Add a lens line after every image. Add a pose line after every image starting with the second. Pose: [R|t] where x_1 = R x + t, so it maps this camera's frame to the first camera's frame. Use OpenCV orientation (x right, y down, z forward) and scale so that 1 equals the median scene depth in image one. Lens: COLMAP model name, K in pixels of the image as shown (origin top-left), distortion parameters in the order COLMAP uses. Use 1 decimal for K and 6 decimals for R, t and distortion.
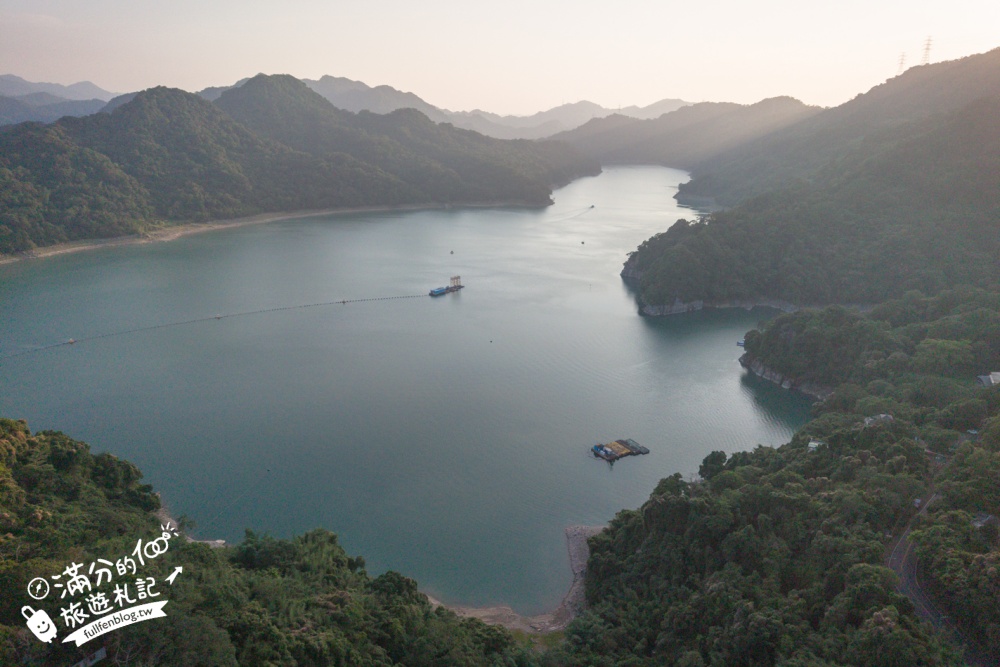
lens RADIAL K [[657.6, 0, 507.7], [0, 657.6, 349.0], [0, 0, 1]] dist [0.016230, -0.013746]
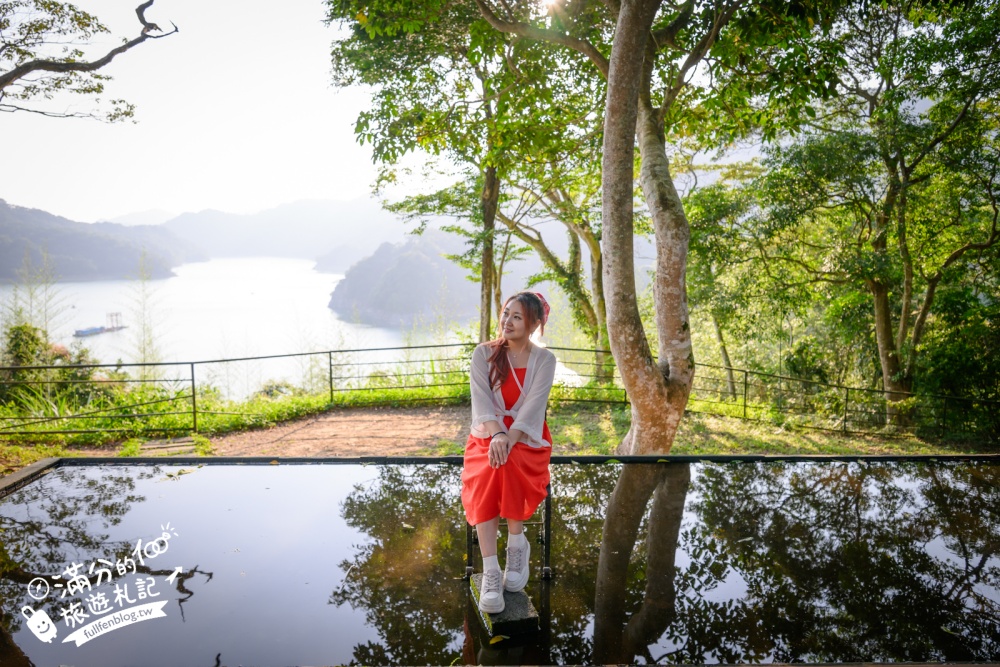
lens RADIAL K [[671.1, 0, 502.6], [0, 671.1, 330.5], [0, 0, 1]] dist [-0.011808, 0.008805]
pose [[0.822325, -0.080972, 0.563228, -0.131678], [0.195939, 0.969583, -0.146684, 0.087481], [-0.534219, 0.230981, 0.813178, 0.186121]]
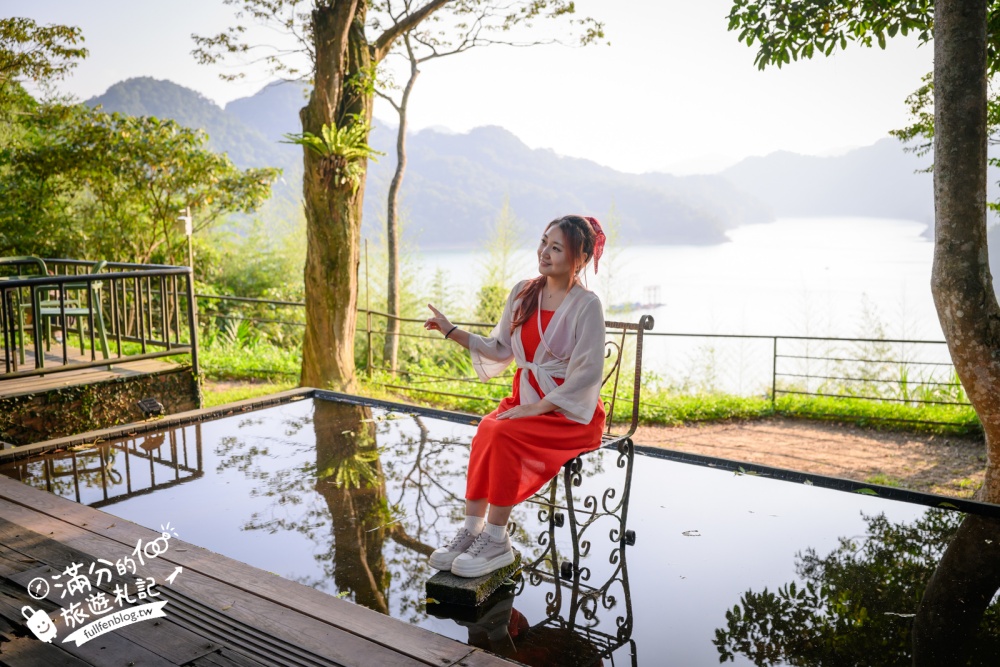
lens RADIAL K [[963.8, 0, 510.6], [0, 963.8, 338.3], [0, 0, 1]] dist [-0.007869, 0.000000]
pose [[0.997243, -0.003882, -0.074105, -0.127186], [-0.010759, 0.980515, -0.196149, 0.088777], [0.073423, 0.196405, 0.977770, 0.183785]]
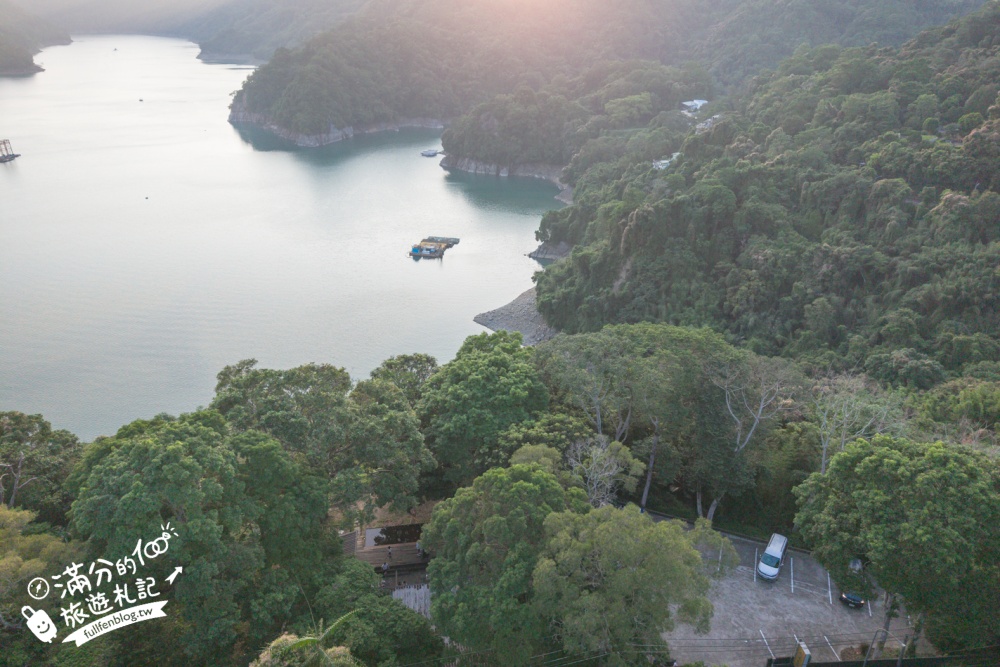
lens RADIAL K [[657.6, 0, 503.4], [0, 657.6, 333.2], [0, 0, 1]] dist [0.016230, -0.013746]
pose [[0.738704, -0.299273, 0.603947, -0.155307], [0.221284, 0.954039, 0.202096, 0.050965], [-0.636671, -0.015645, 0.770977, 0.134786]]
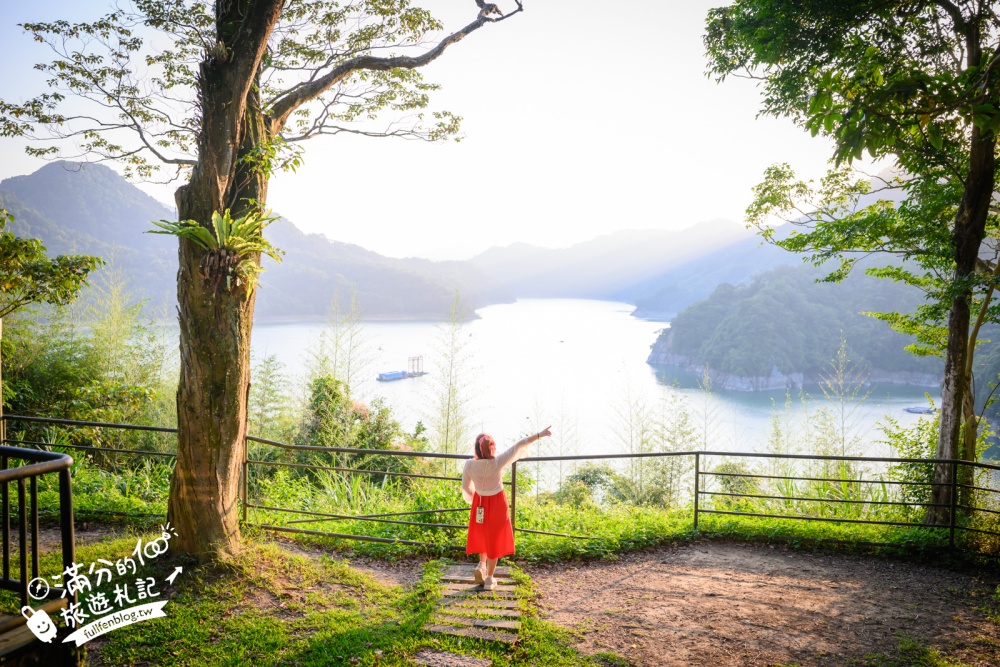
lens RADIAL K [[845.0, 0, 499.3], [0, 845.0, 336.2], [0, 0, 1]] dist [-0.002077, 0.001500]
pose [[0.984653, -0.005955, 0.174424, -0.131491], [0.052949, 0.962505, -0.266047, 0.085458], [-0.166300, 0.271199, 0.948048, 0.191062]]
